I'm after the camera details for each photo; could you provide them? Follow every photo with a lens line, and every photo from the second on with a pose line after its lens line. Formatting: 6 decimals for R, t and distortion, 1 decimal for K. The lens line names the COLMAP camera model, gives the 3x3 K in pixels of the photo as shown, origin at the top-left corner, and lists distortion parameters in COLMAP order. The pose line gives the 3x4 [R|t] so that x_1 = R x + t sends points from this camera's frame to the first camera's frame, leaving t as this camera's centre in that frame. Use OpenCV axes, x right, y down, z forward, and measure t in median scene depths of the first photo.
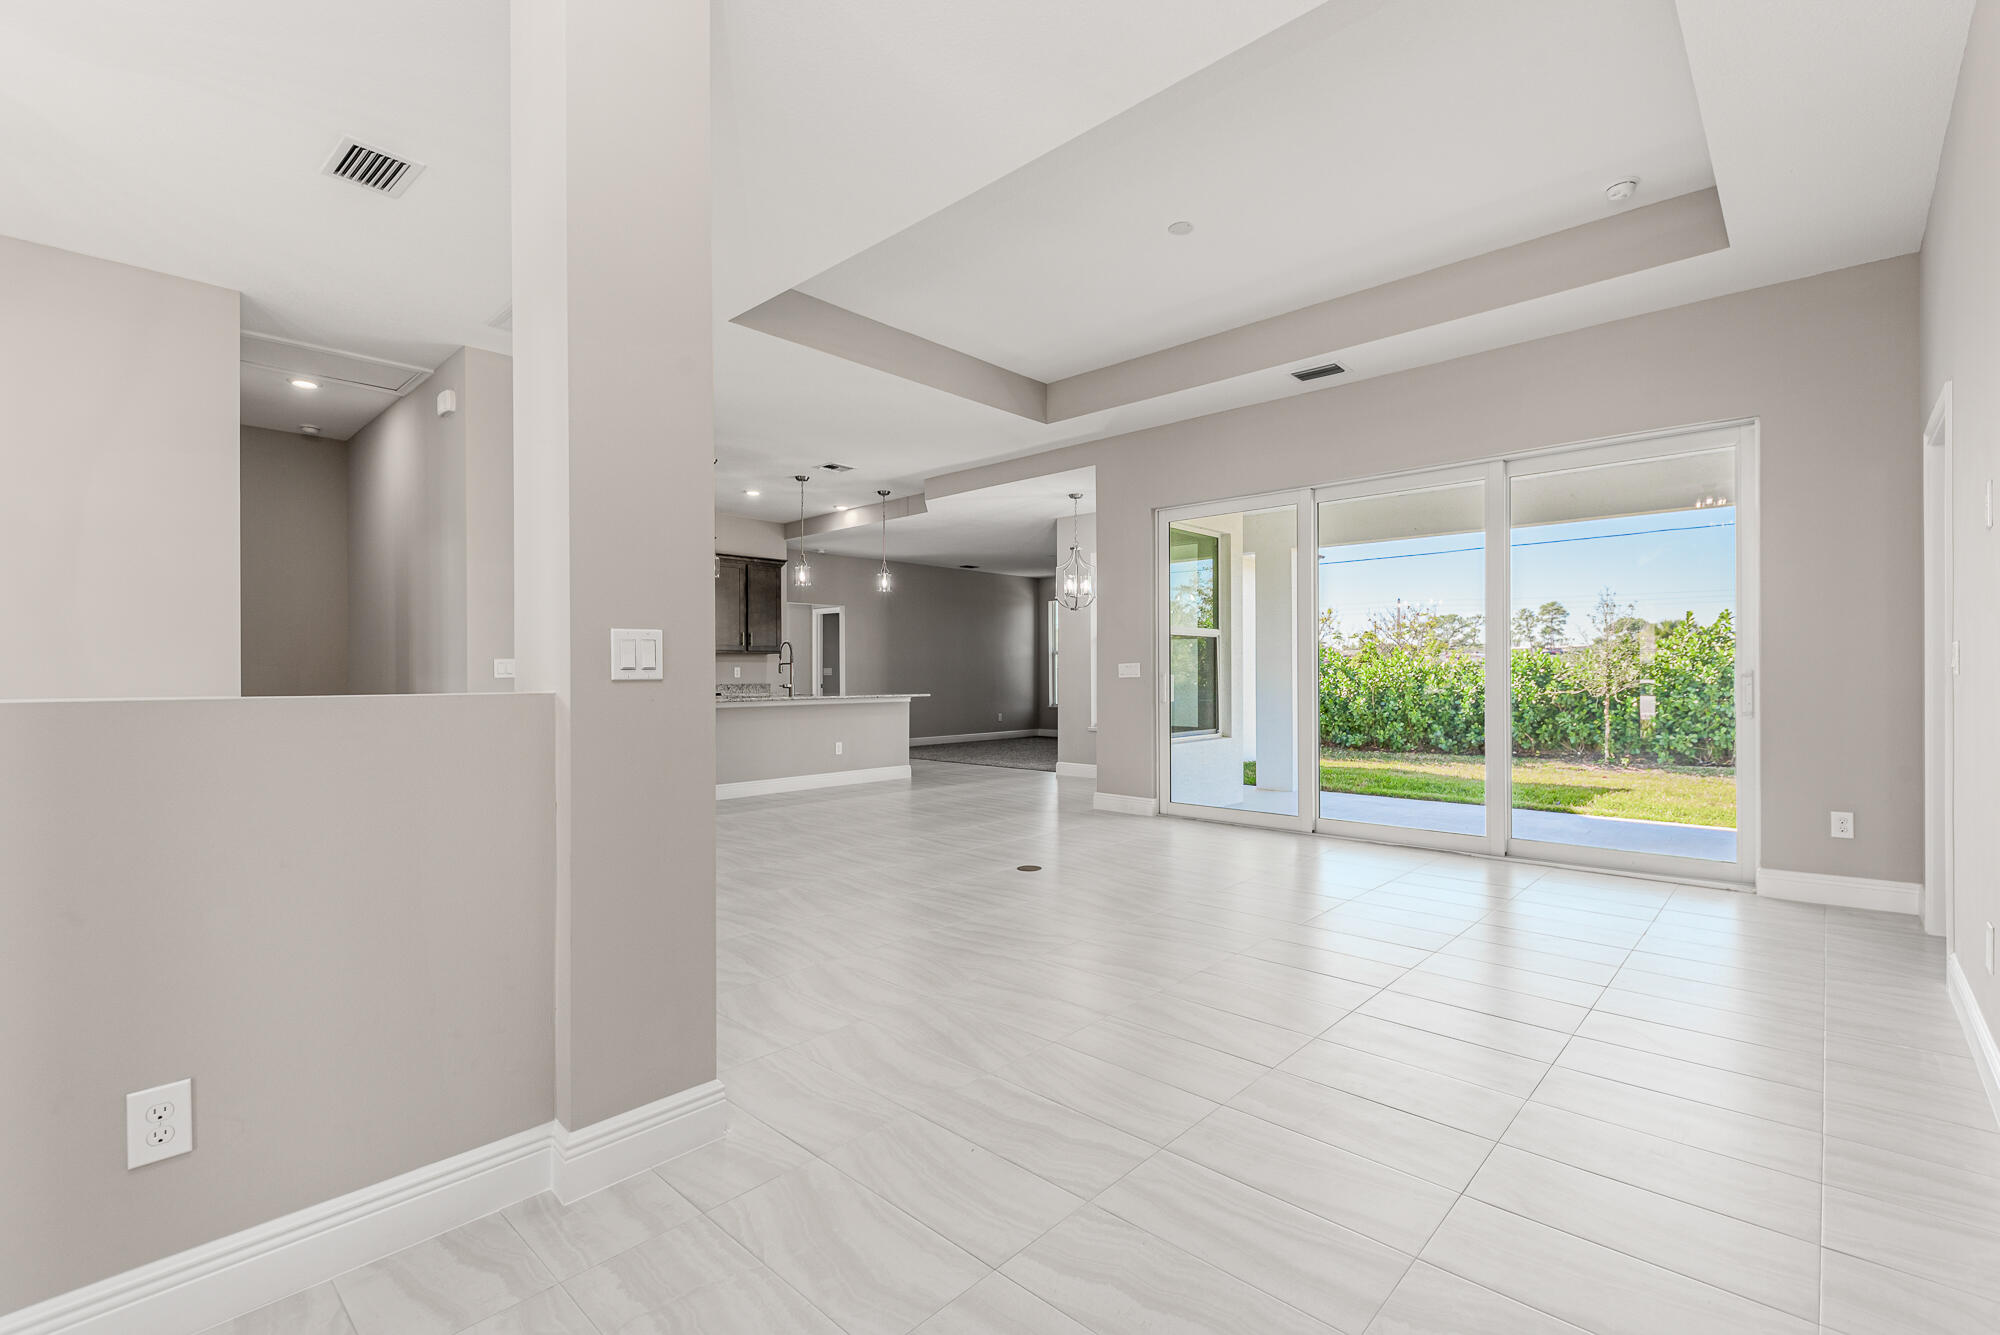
lens RADIAL K [[884.1, 0, 1000.0], [0, 884.1, 667.5], [0, 0, 1]] dist [0.000365, 0.000041]
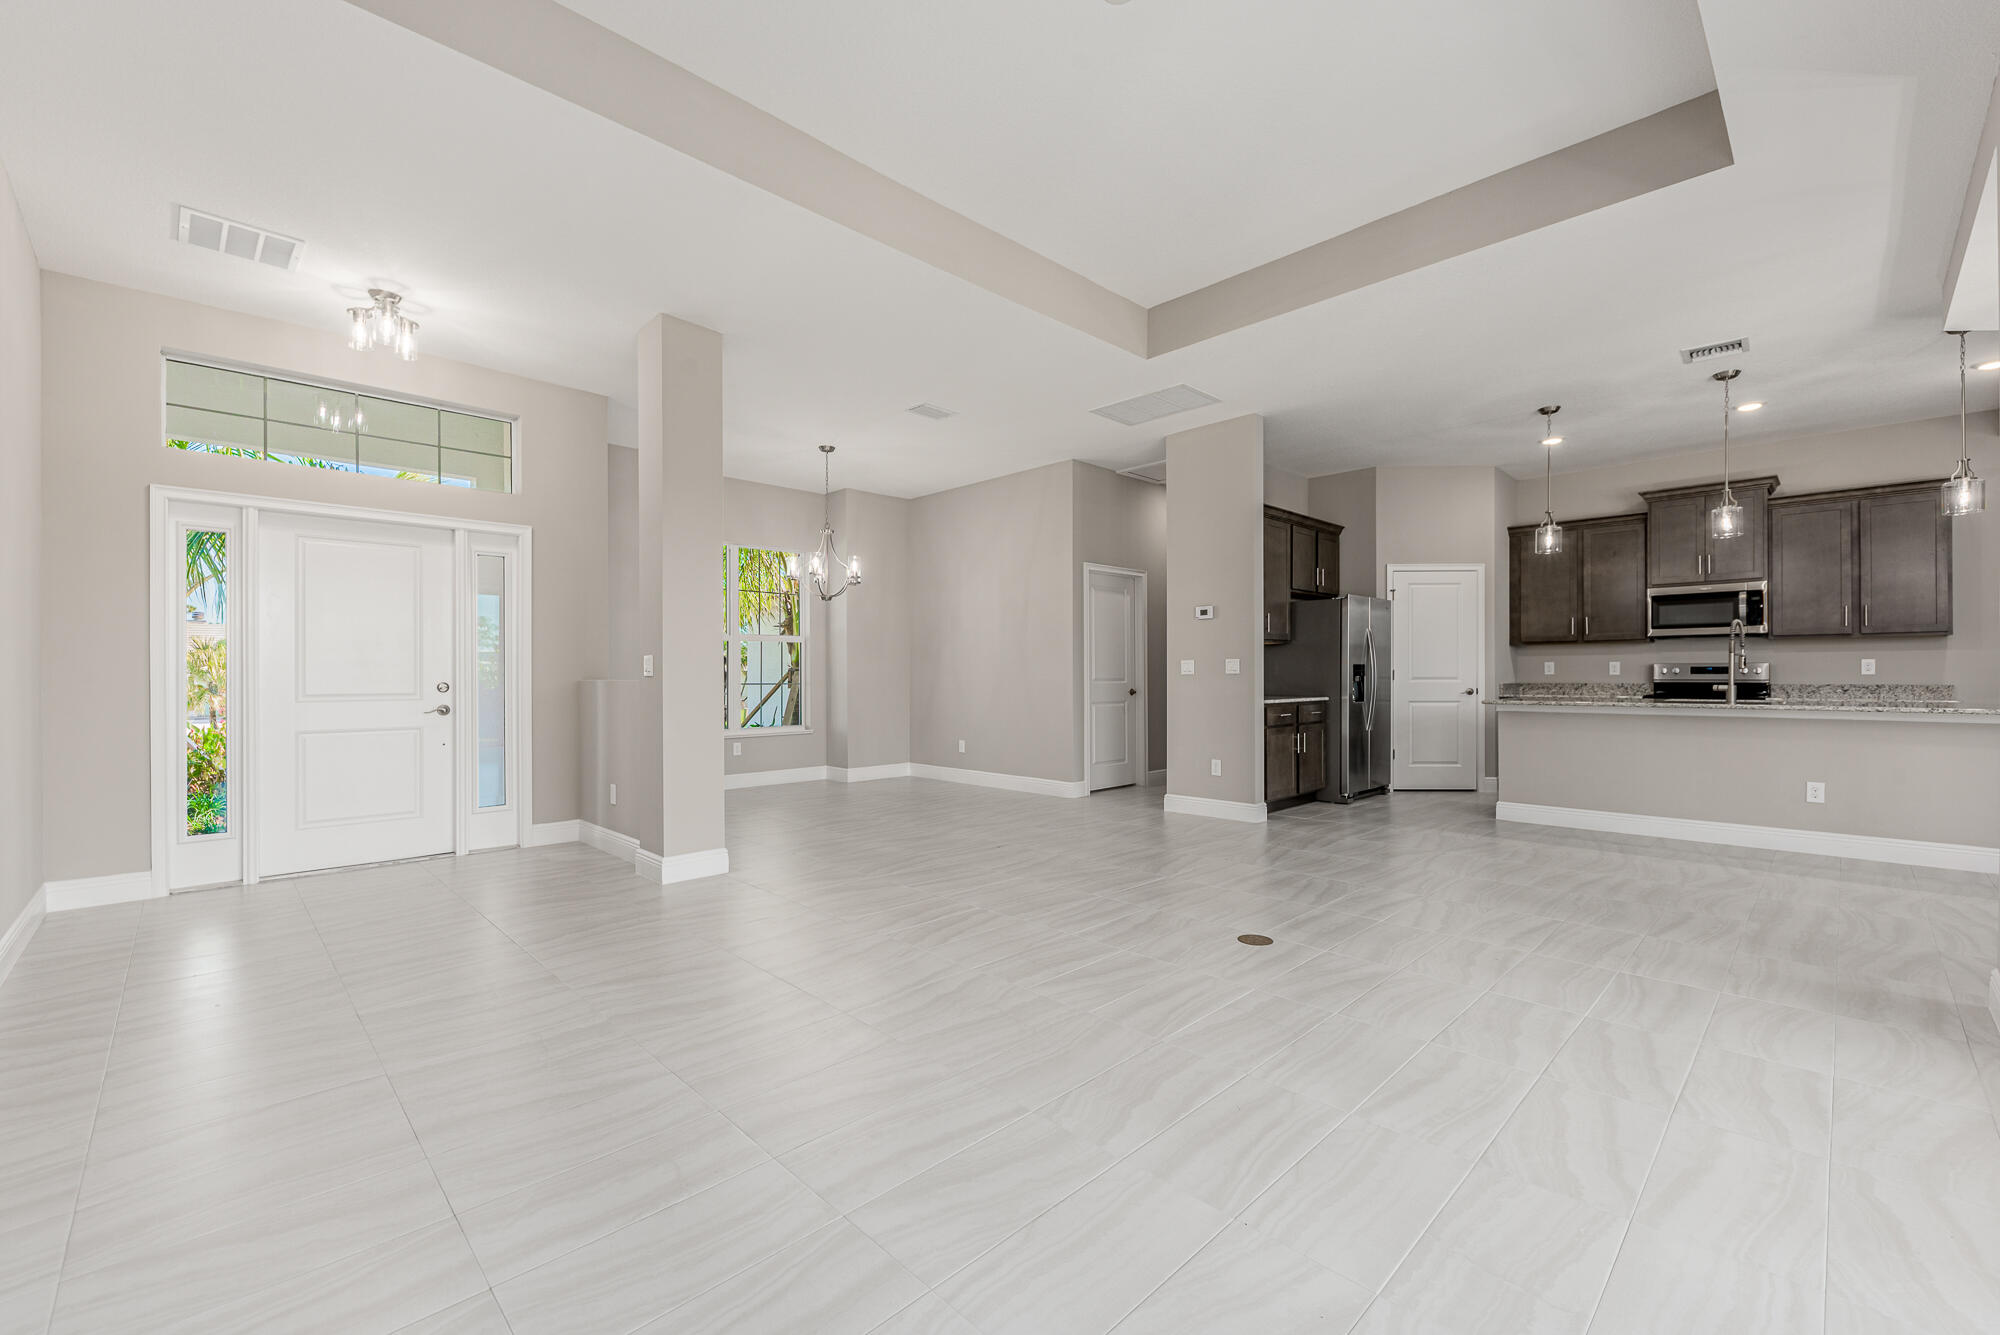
lens RADIAL K [[823.4, 0, 1000.0], [0, 823.4, 667.5], [0, 0, 1]] dist [0.012202, -0.000340]
pose [[-0.039823, 0.002561, -0.999203, 0.790879], [0.010208, 0.999946, 0.002156, -0.003052], [0.999155, -0.010114, -0.039847, 0.891644]]
